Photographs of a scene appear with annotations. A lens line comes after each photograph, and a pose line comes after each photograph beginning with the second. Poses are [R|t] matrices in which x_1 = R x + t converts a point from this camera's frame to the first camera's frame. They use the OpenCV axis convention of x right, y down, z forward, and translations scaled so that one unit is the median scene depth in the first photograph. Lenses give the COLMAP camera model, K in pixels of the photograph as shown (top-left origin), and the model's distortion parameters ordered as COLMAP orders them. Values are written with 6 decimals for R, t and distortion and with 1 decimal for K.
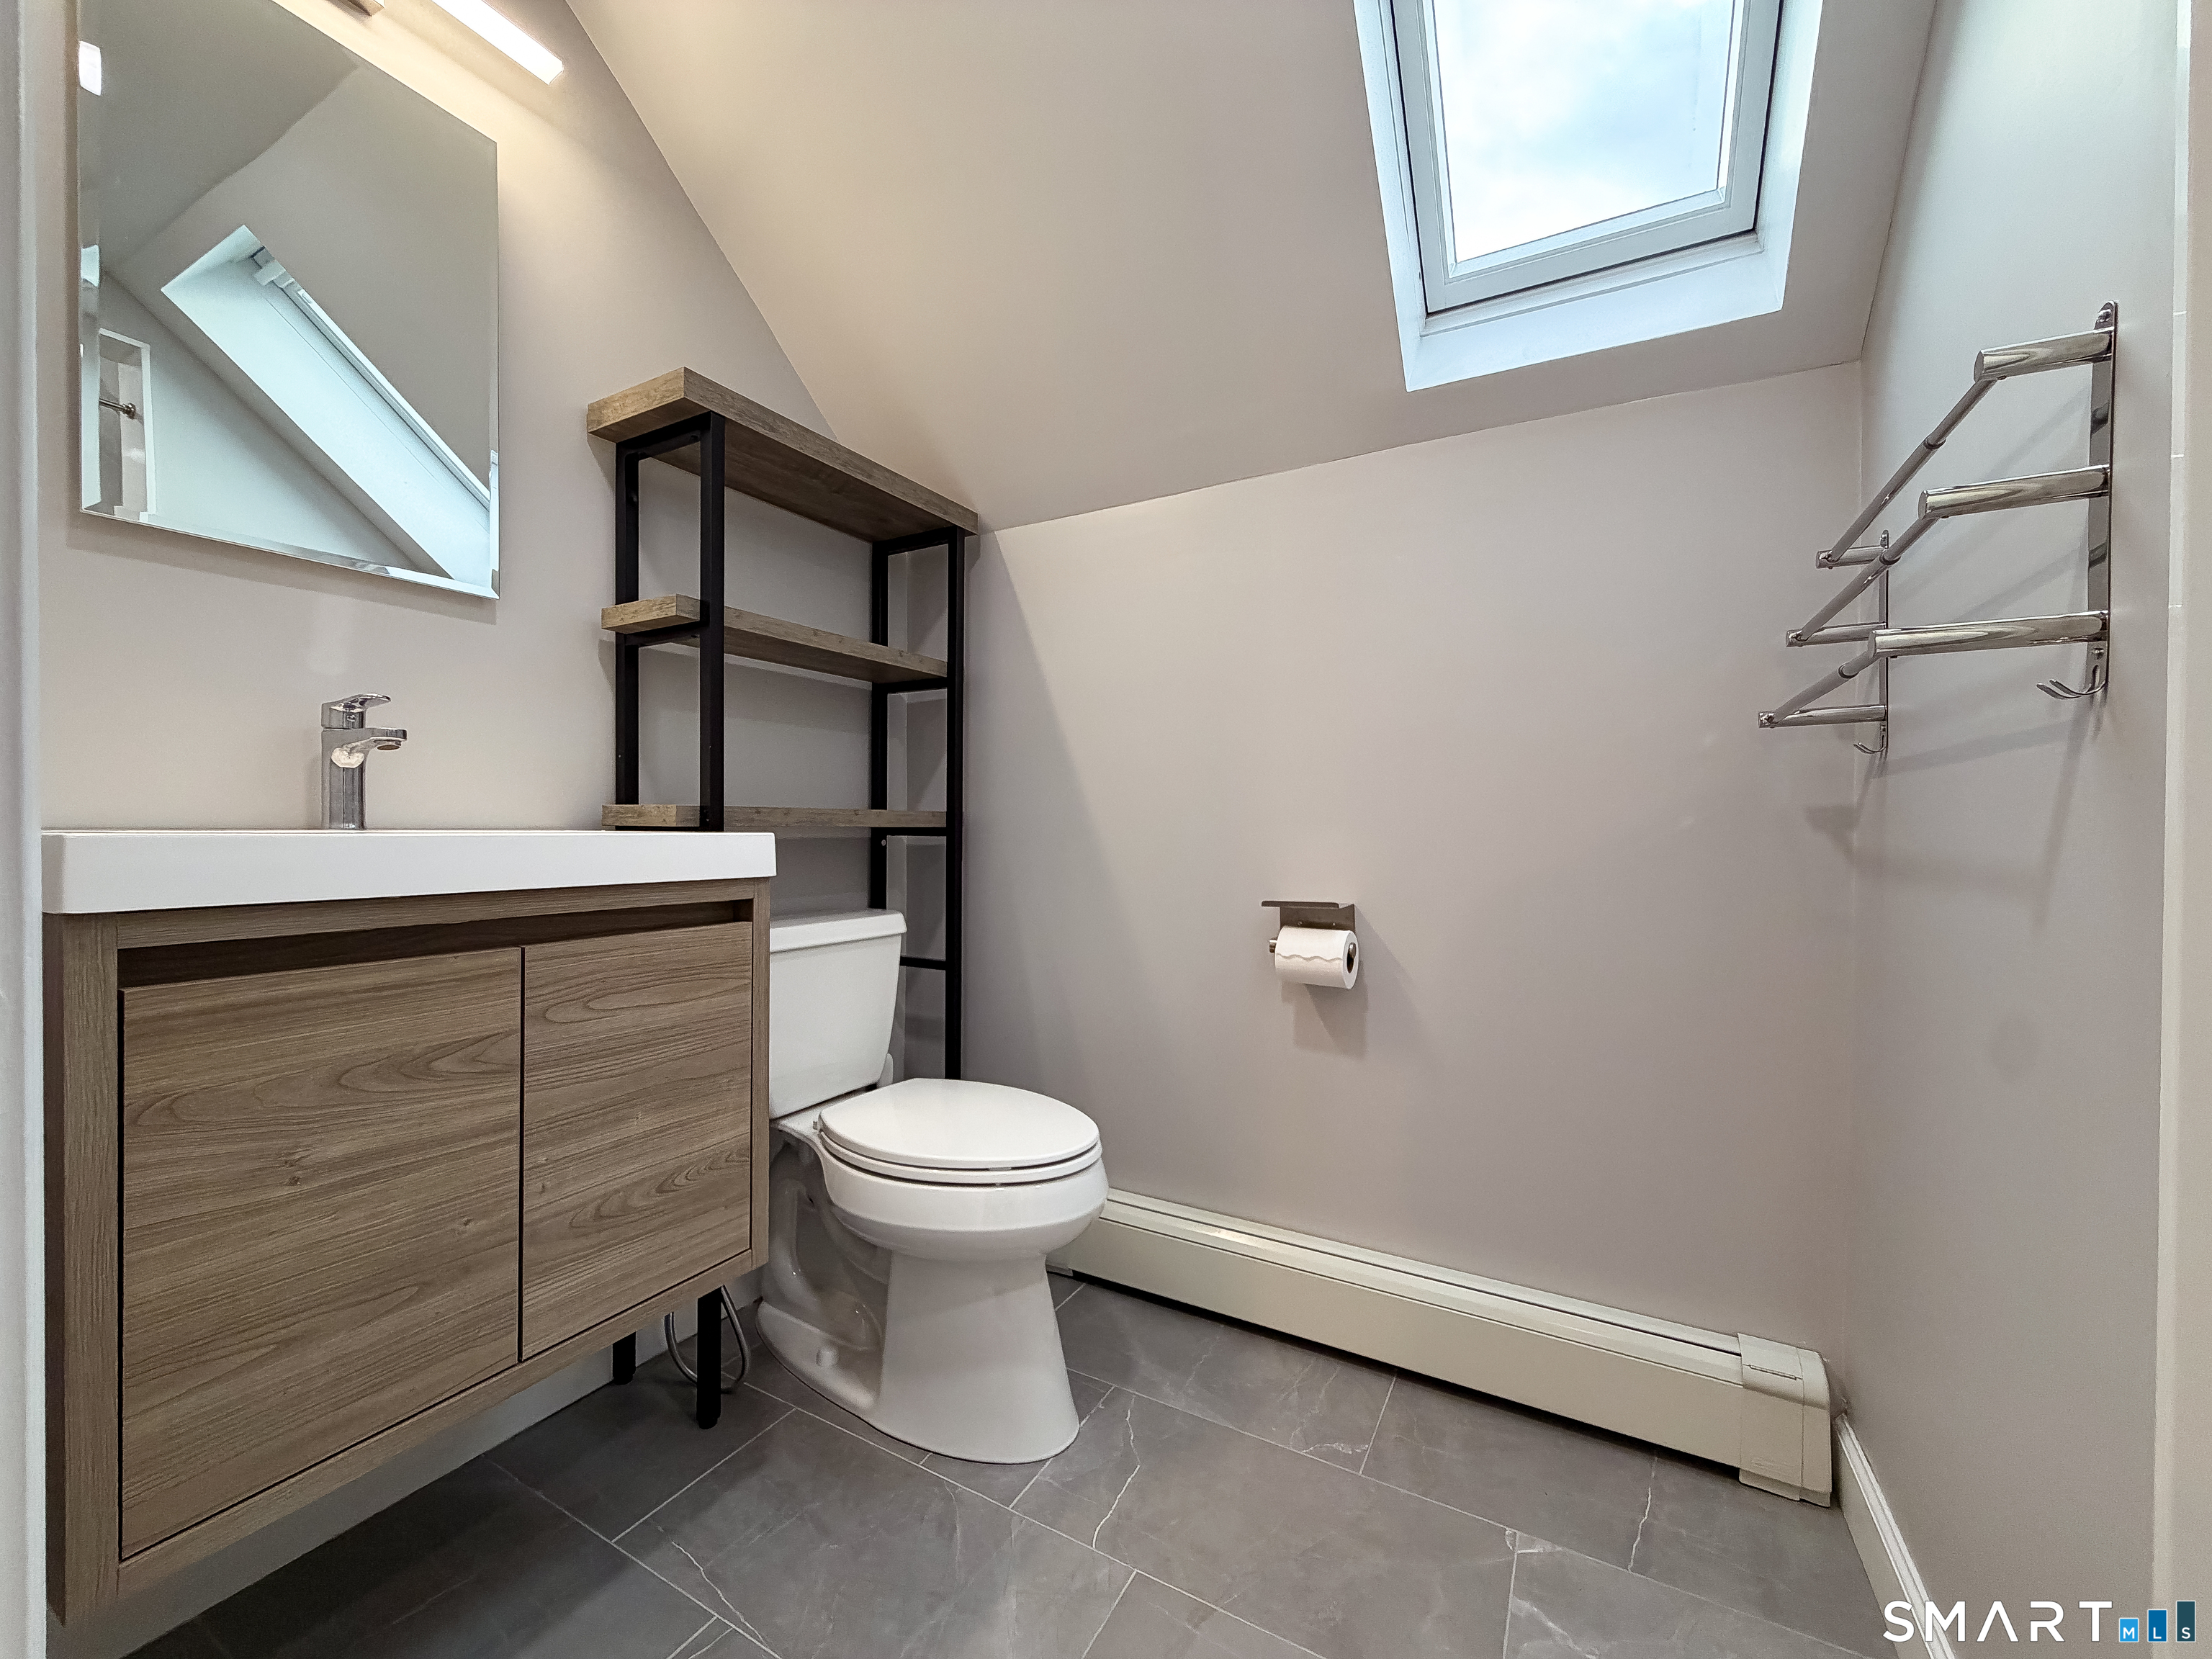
lens RADIAL K [[880.6, 0, 1101.8], [0, 880.6, 830.3], [0, 0, 1]] dist [-0.000290, 0.000659]
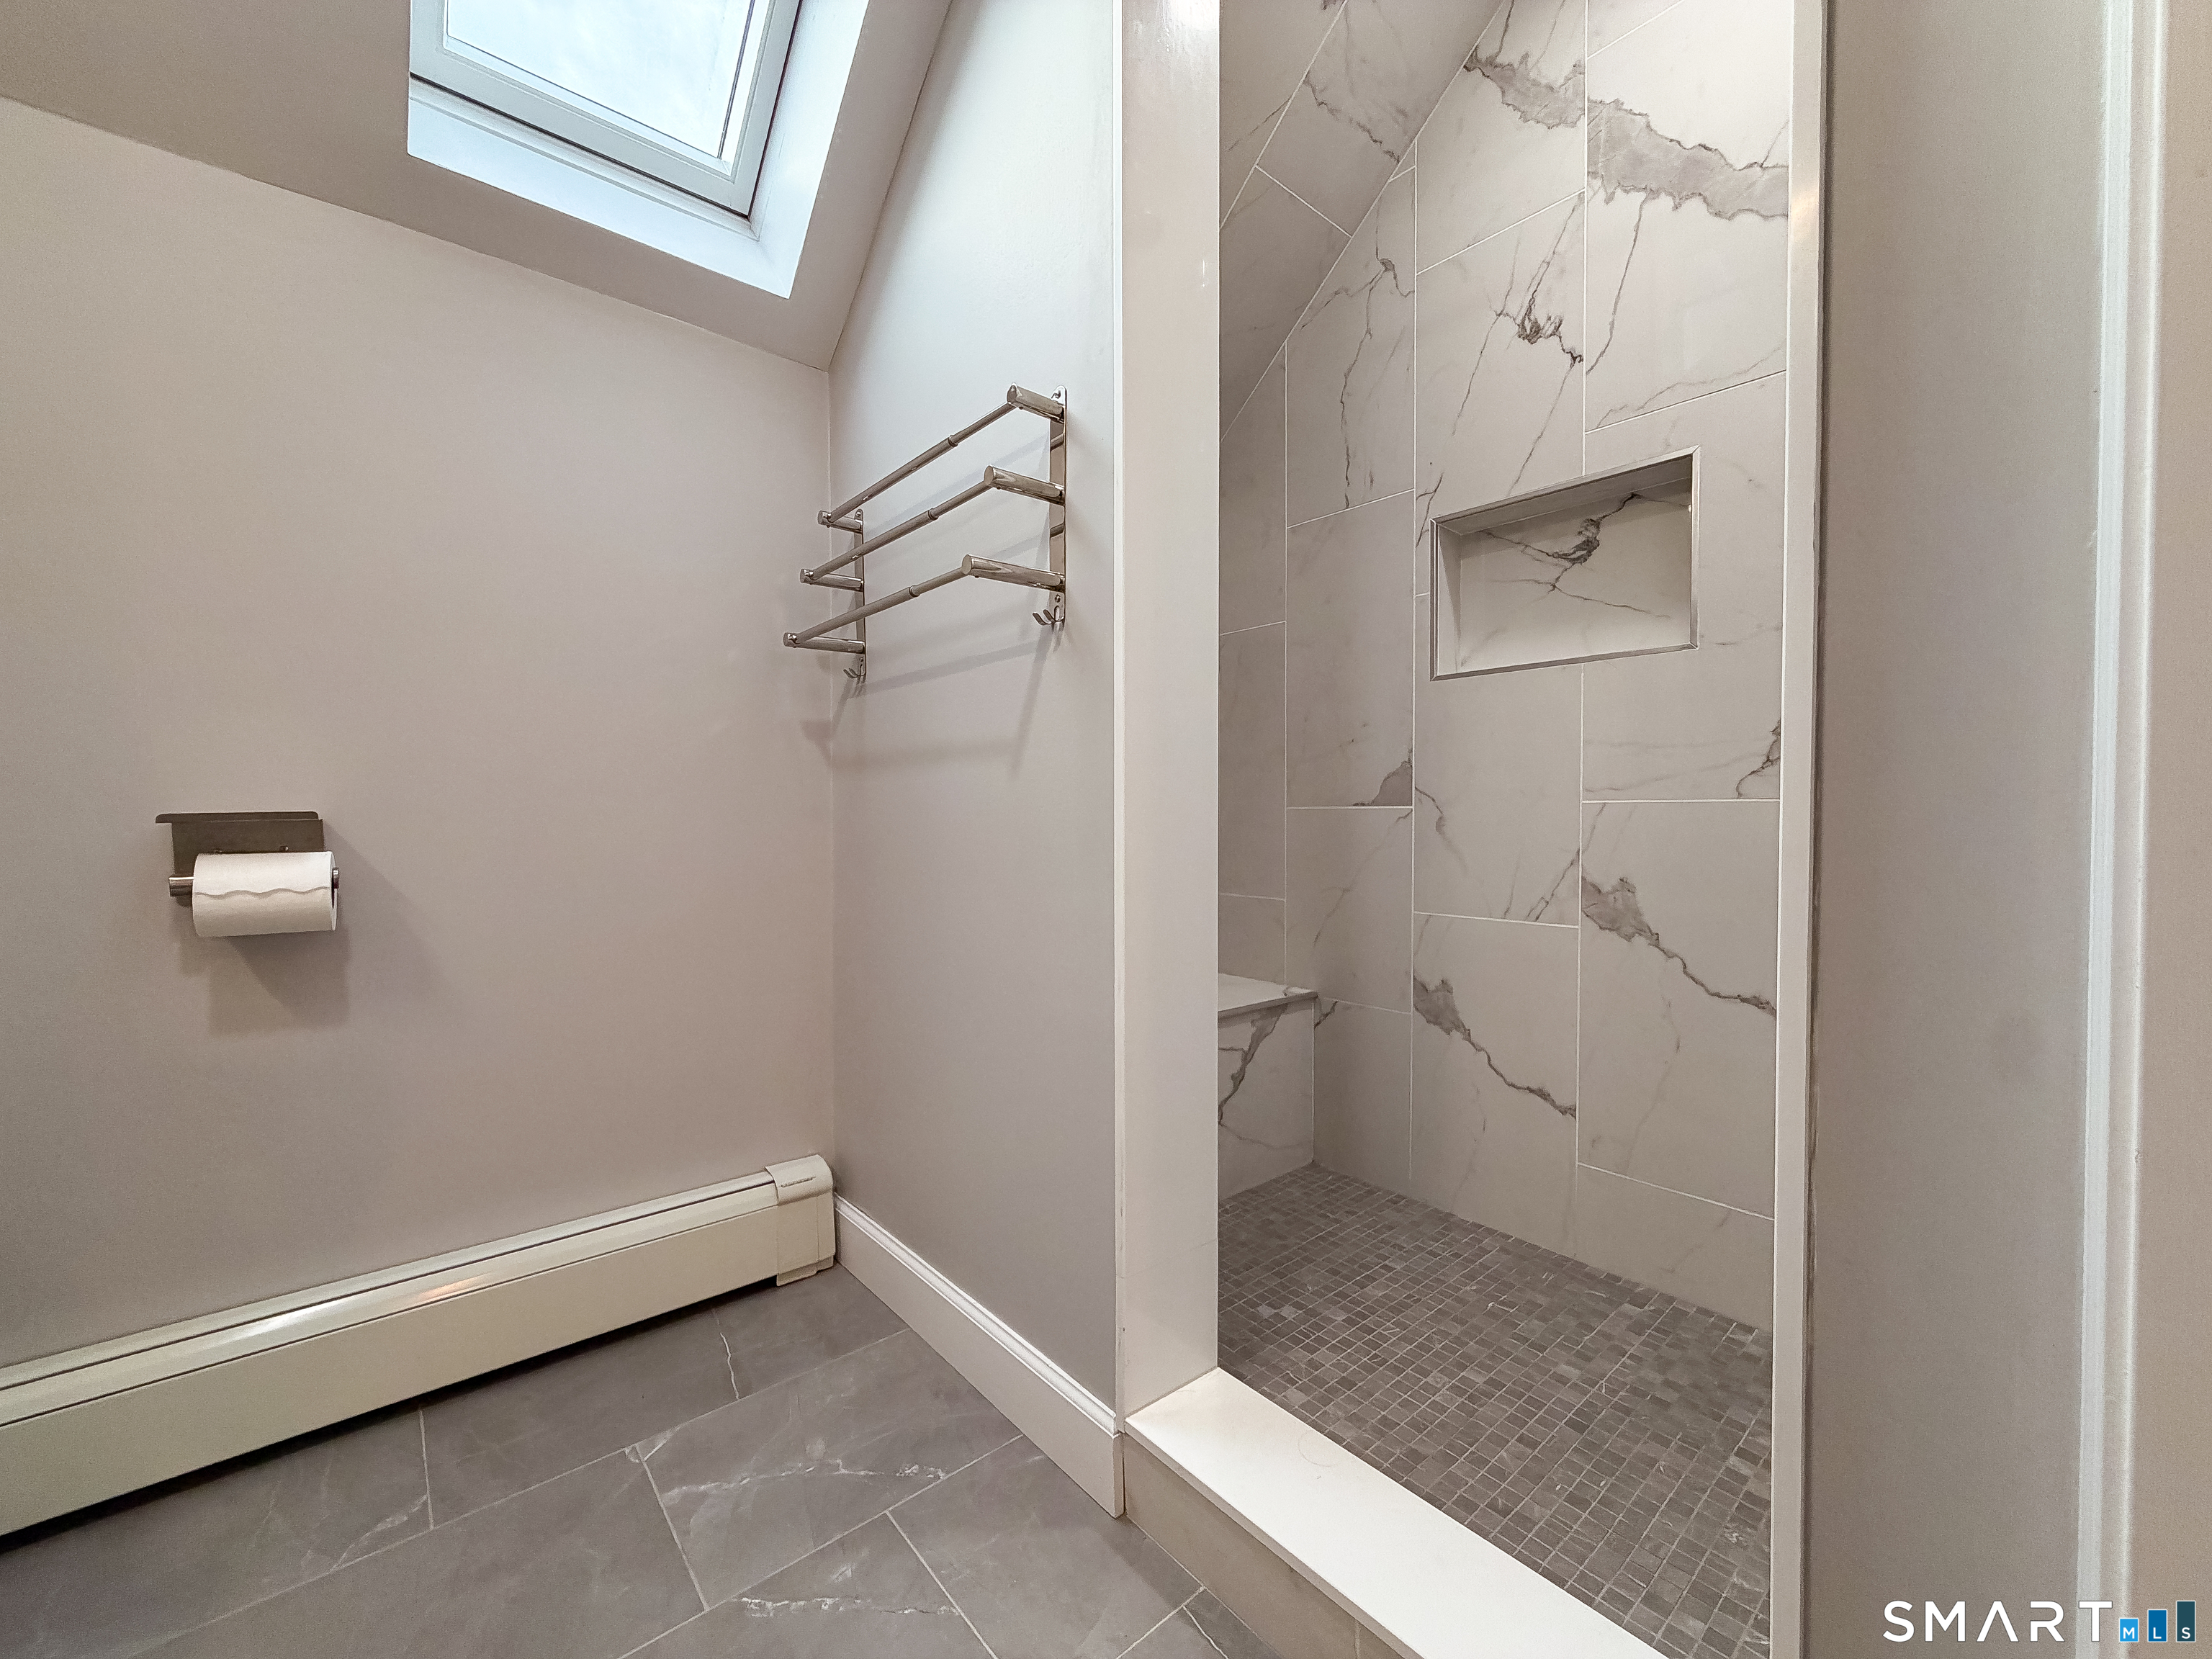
lens RADIAL K [[880.6, 0, 1100.9], [0, 880.6, 833.9], [0, 0, 1]] dist [-0.000290, 0.000659]
pose [[0.351971, -0.028919, 0.935564, -0.203908], [0.009557, 0.999582, 0.027302, 0.099497], [-0.935962, -0.000668, 0.352100, 0.169699]]
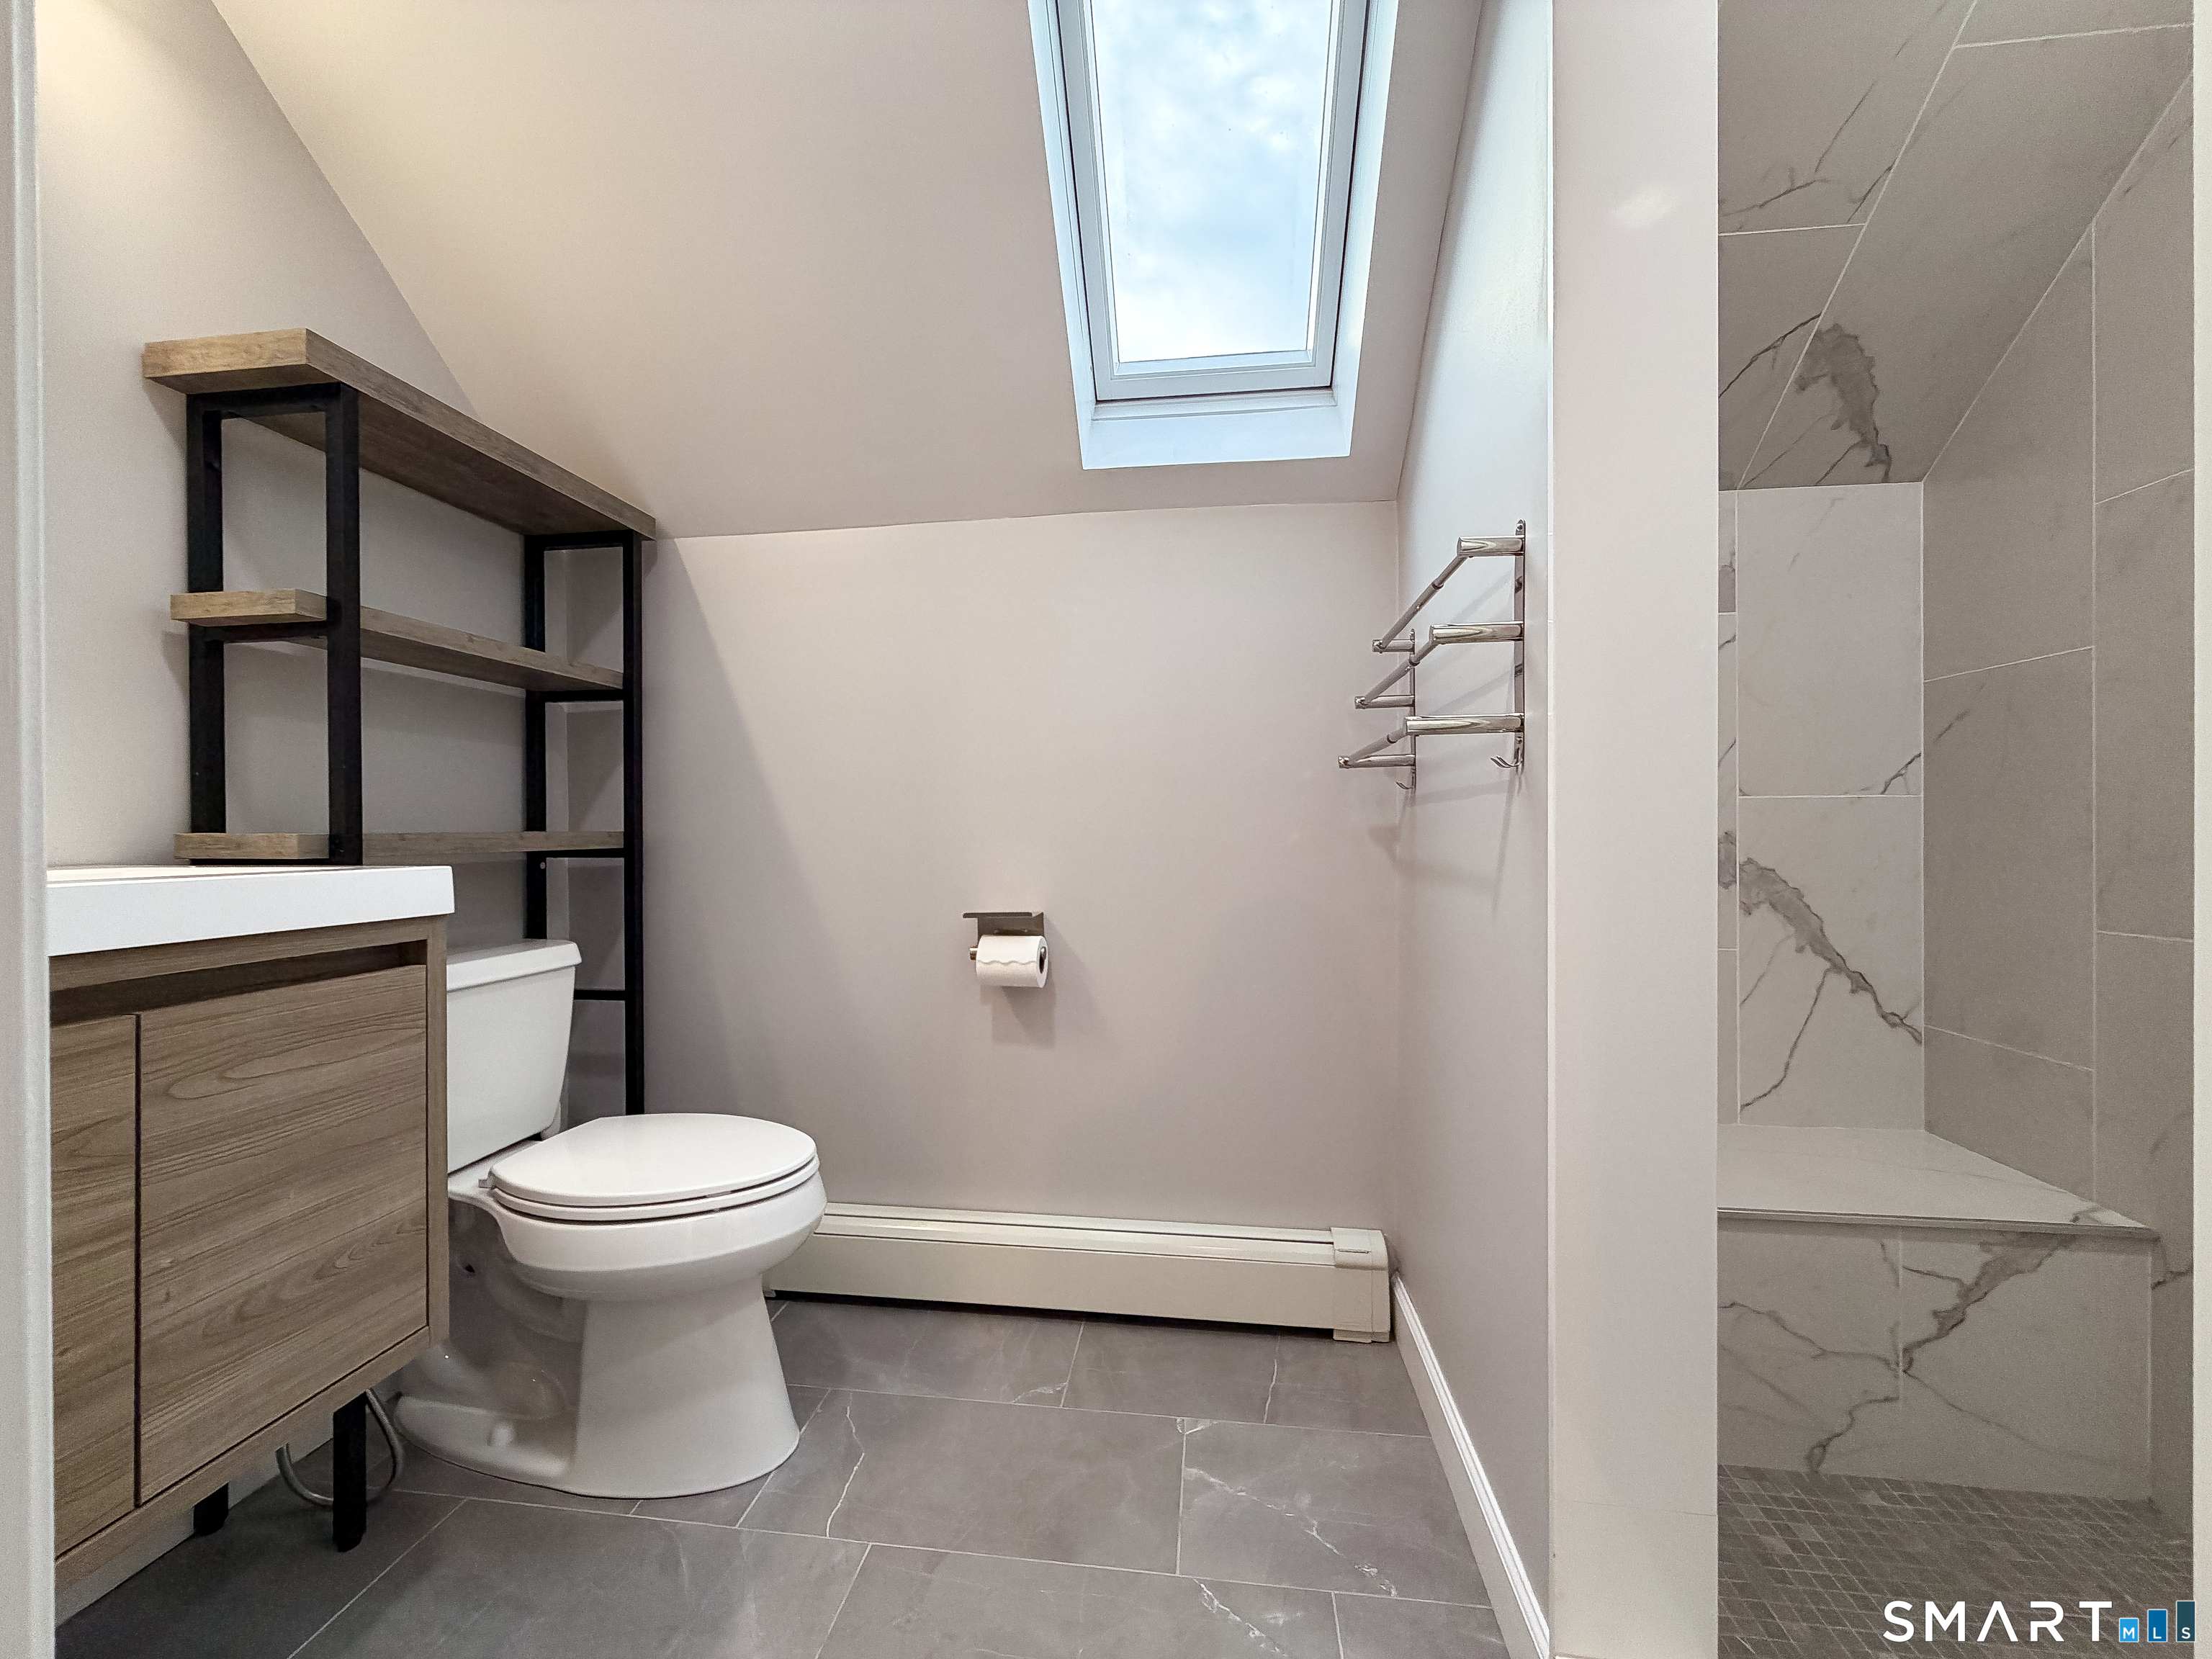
lens RADIAL K [[880.6, 0, 1100.4], [0, 880.6, 830.8], [0, 0, 1]] dist [-0.000290, 0.000659]
pose [[0.928060, -0.010768, 0.372274, -0.078782], [0.012144, 0.999925, -0.001349, -0.022153], [-0.372232, 0.005773, 0.928122, -0.092660]]
